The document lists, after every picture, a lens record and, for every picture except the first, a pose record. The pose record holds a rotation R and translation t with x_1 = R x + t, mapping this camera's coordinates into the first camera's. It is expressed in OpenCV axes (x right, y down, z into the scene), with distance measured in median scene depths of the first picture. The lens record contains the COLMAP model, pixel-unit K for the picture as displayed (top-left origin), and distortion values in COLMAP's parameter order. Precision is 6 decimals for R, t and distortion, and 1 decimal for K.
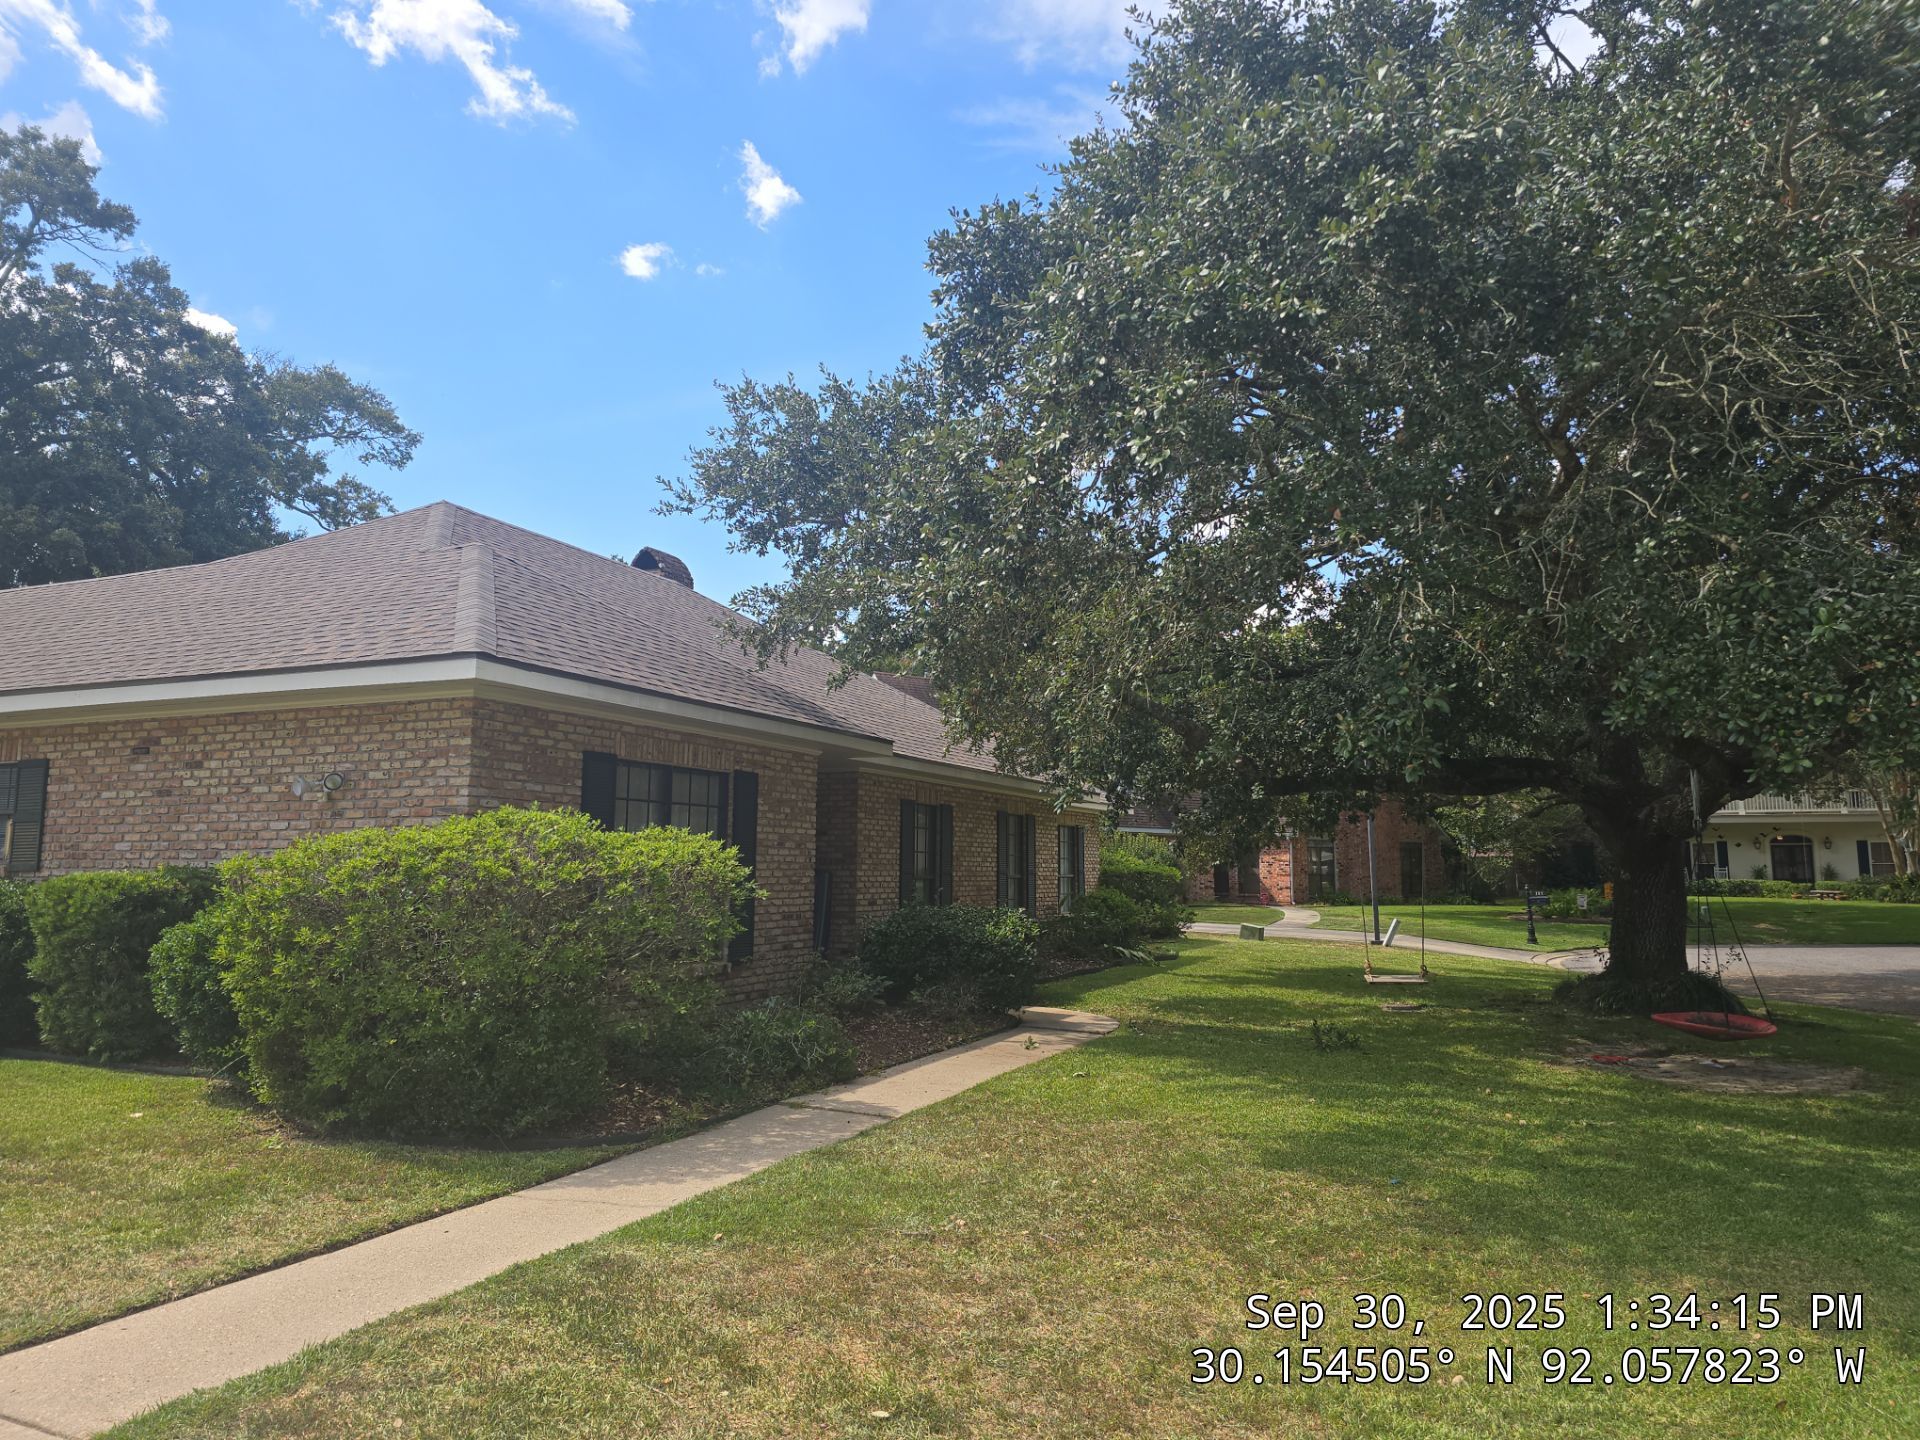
lens RADIAL K [[1278.0, 0, 916.2], [0, 1278.0, 681.7], [0, 0, 1]] dist [0.063419, -0.059013]
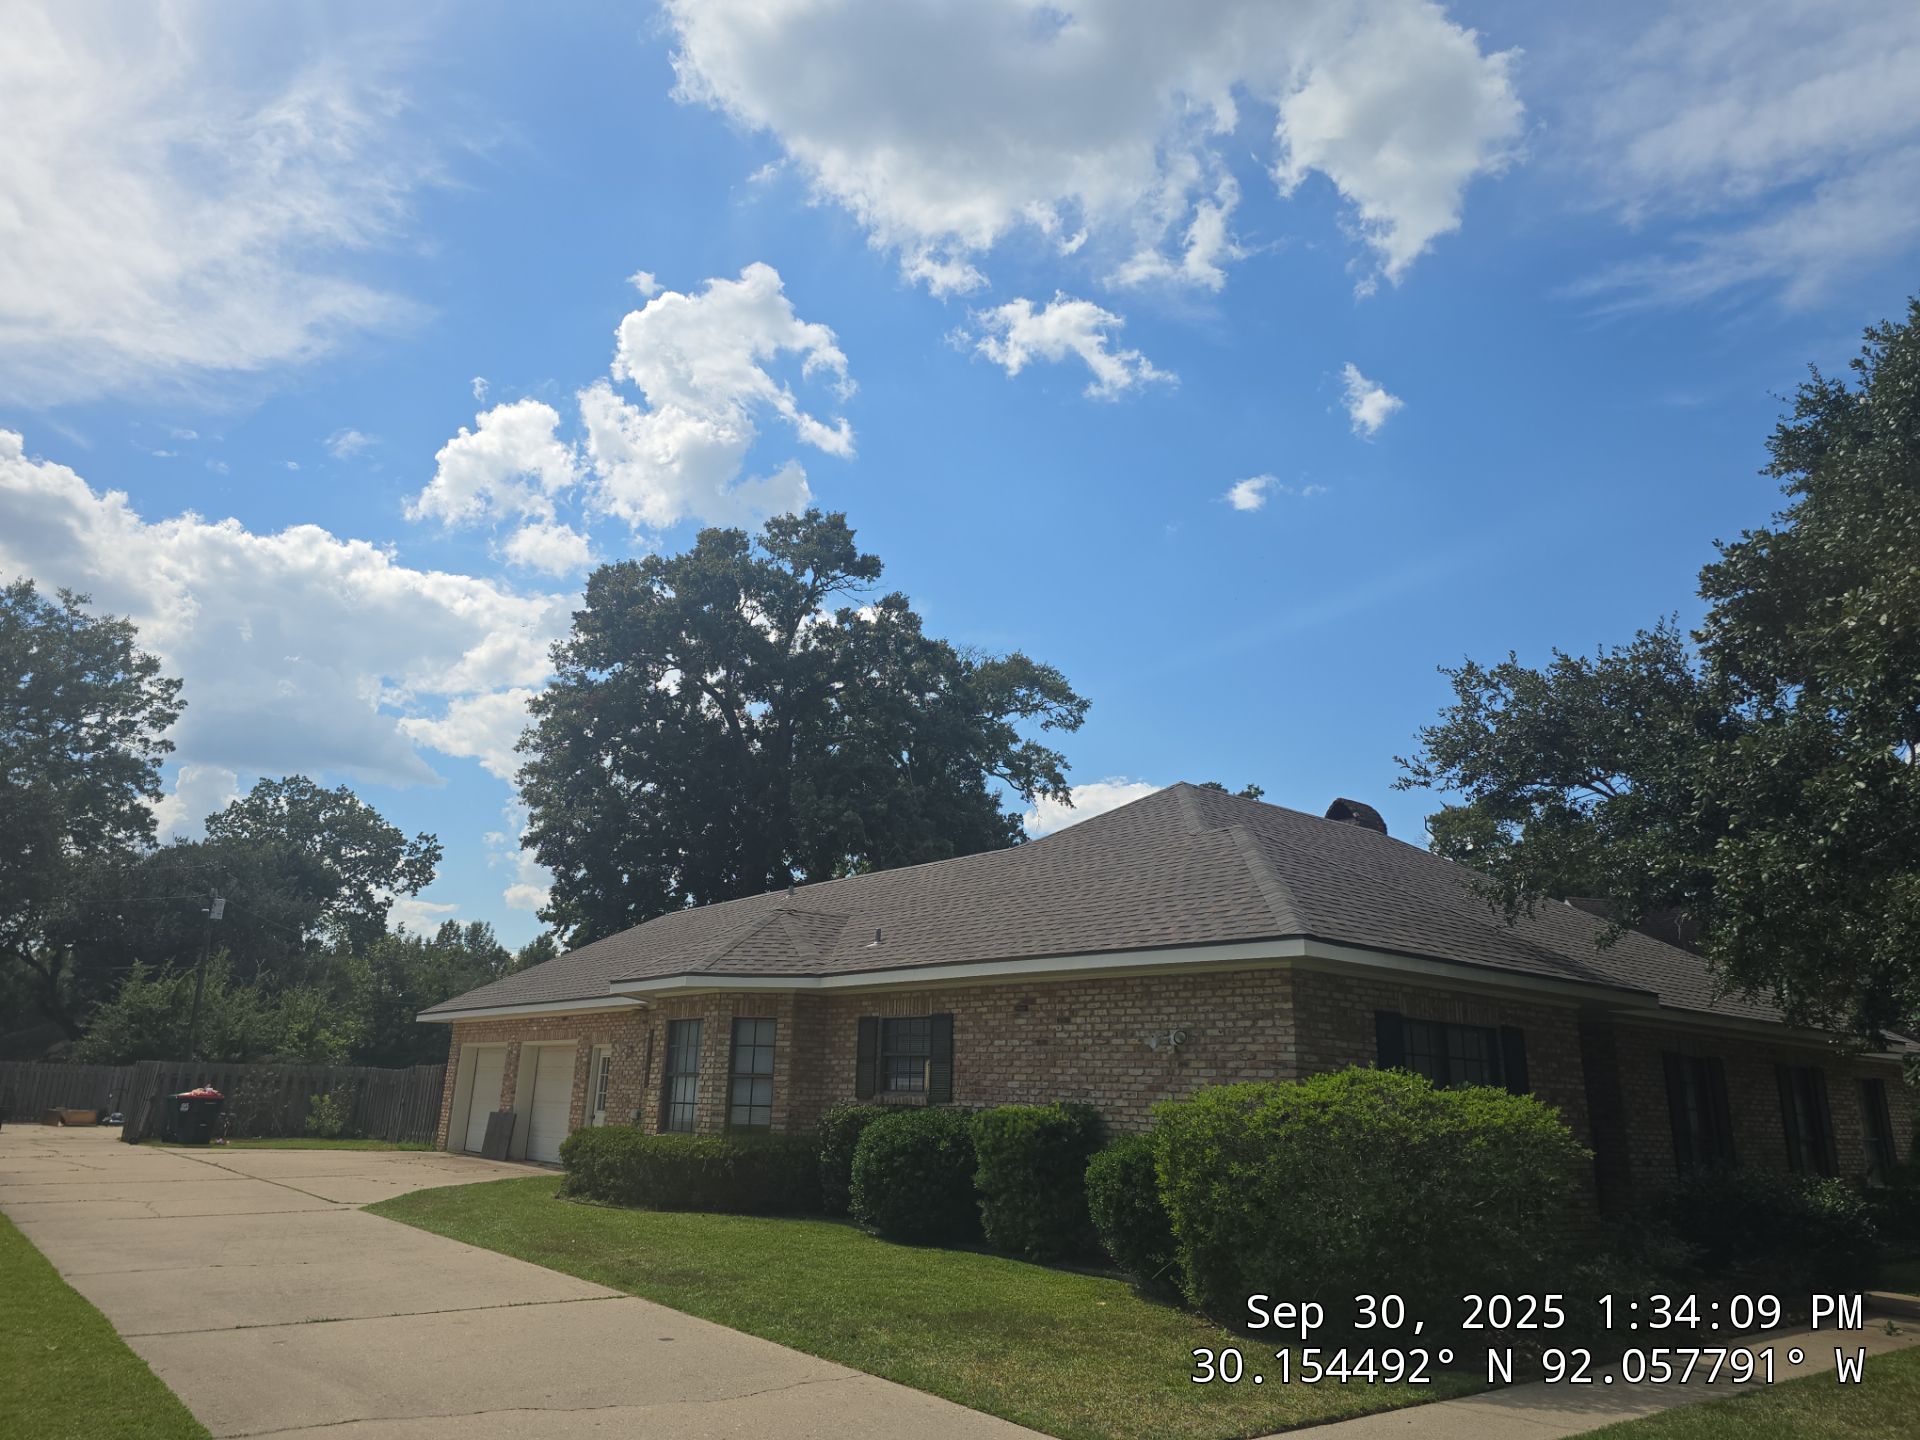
lens RADIAL K [[1278.0, 0, 916.2], [0, 1278.0, 681.7], [0, 0, 1]] dist [0.063419, -0.059013]
pose [[0.890357, -0.113538, -0.440879, -0.077276], [0.036830, 0.983192, -0.178819, -0.041728], [0.453772, 0.142975, 0.879574, -0.229673]]
